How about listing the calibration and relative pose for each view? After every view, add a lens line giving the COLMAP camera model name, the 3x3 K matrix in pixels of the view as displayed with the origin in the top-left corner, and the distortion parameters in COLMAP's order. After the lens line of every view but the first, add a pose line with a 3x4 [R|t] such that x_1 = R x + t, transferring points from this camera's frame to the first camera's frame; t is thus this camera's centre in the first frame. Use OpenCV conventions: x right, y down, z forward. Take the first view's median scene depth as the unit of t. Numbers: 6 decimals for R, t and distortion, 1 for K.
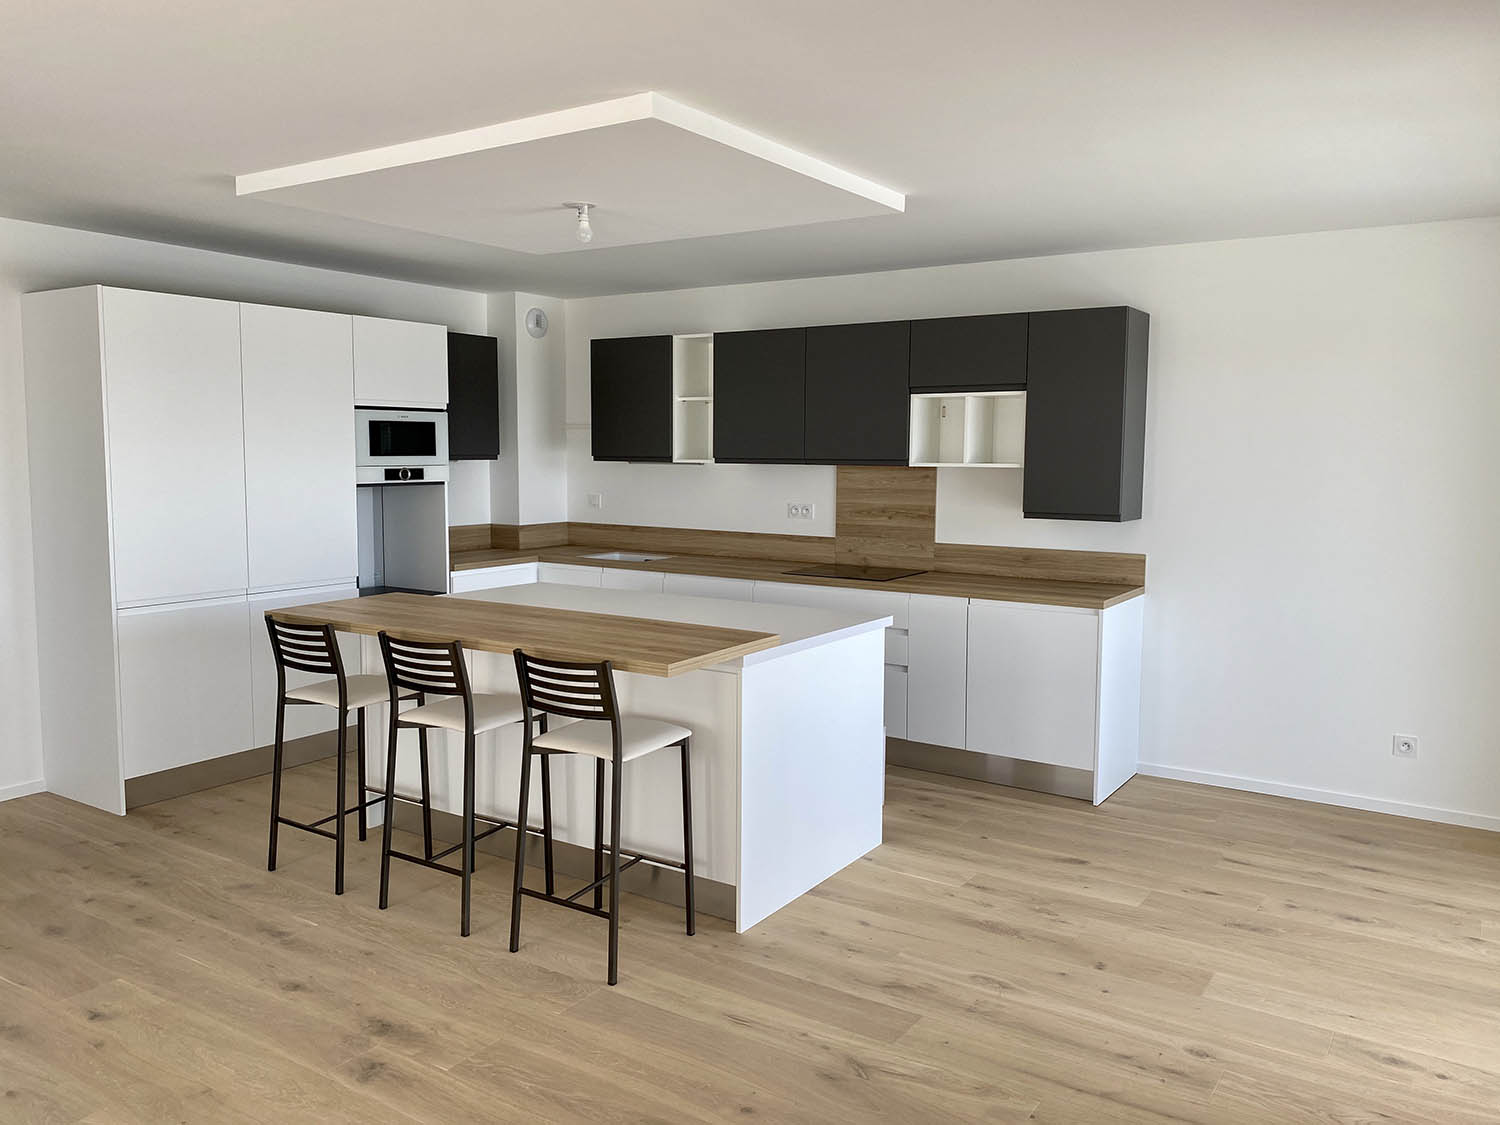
lens RADIAL K [[1145.4, 0, 750.0], [0, 1145.4, 562.5], [0, 0, 1]] dist [0.113346, -0.203781]
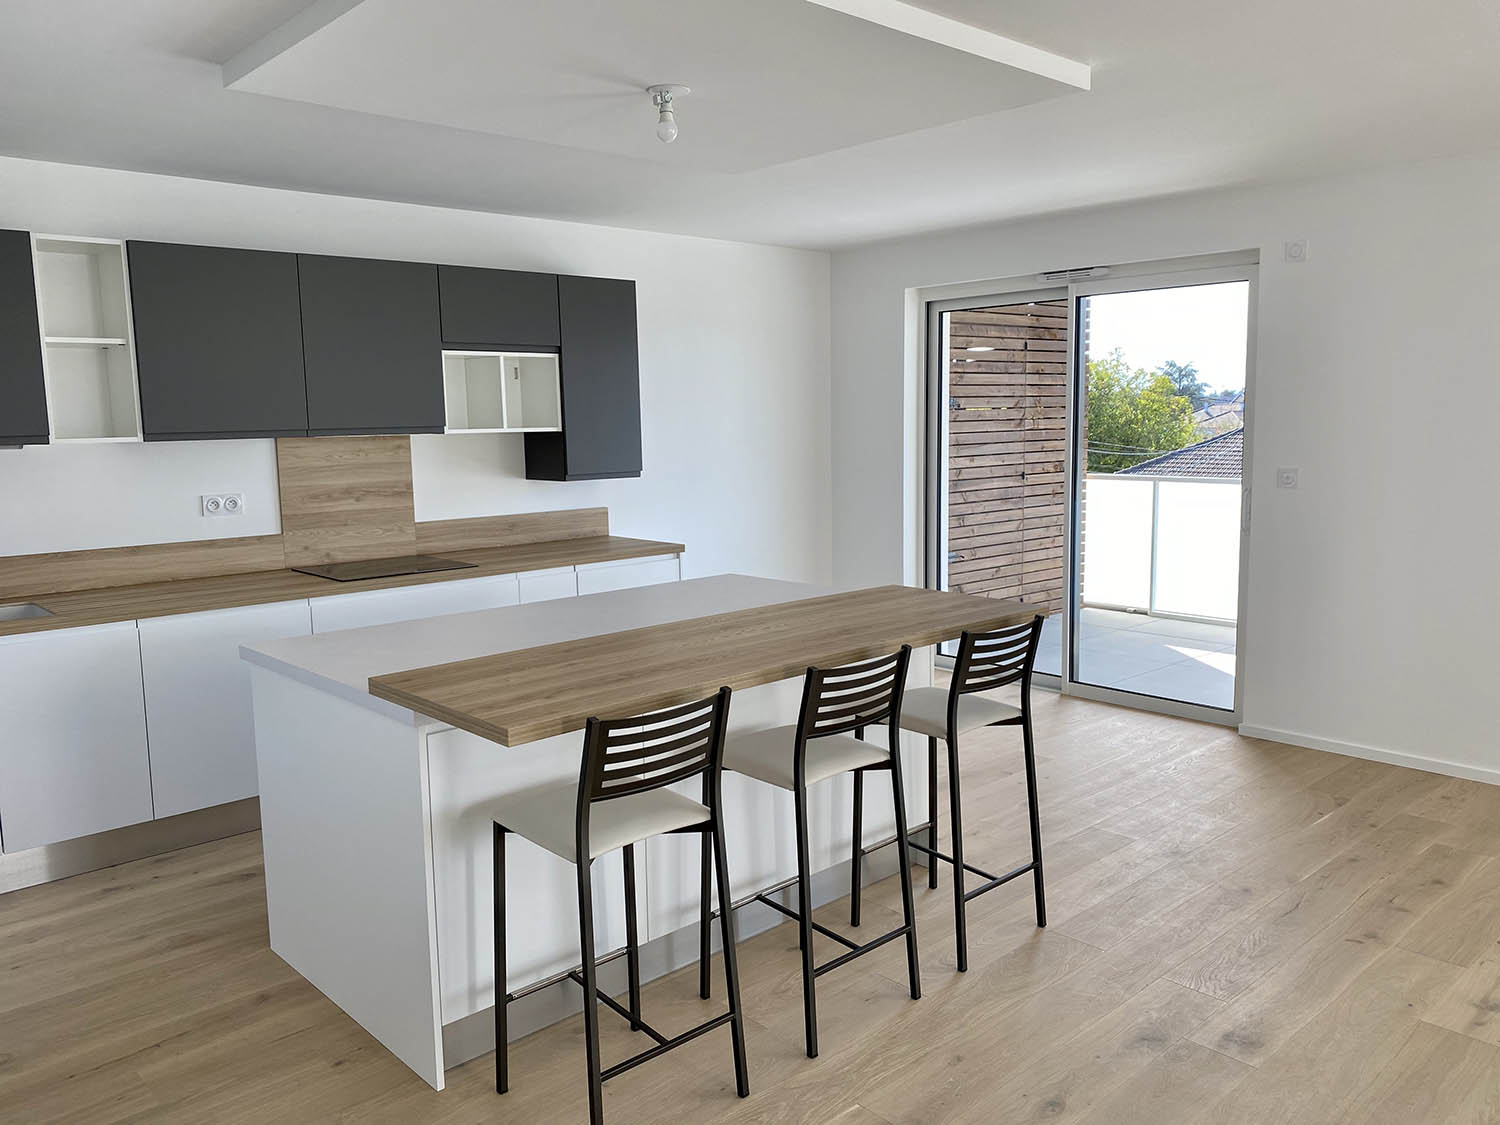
lens RADIAL K [[1145.4, 0, 750.0], [0, 1145.4, 562.5], [0, 0, 1]] dist [0.113346, -0.203781]
pose [[0.232802, -0.134931, 0.963118, -0.614578], [0.119685, 0.986775, 0.109316, -0.051529], [-0.965132, 0.089822, 0.245872, 0.531960]]
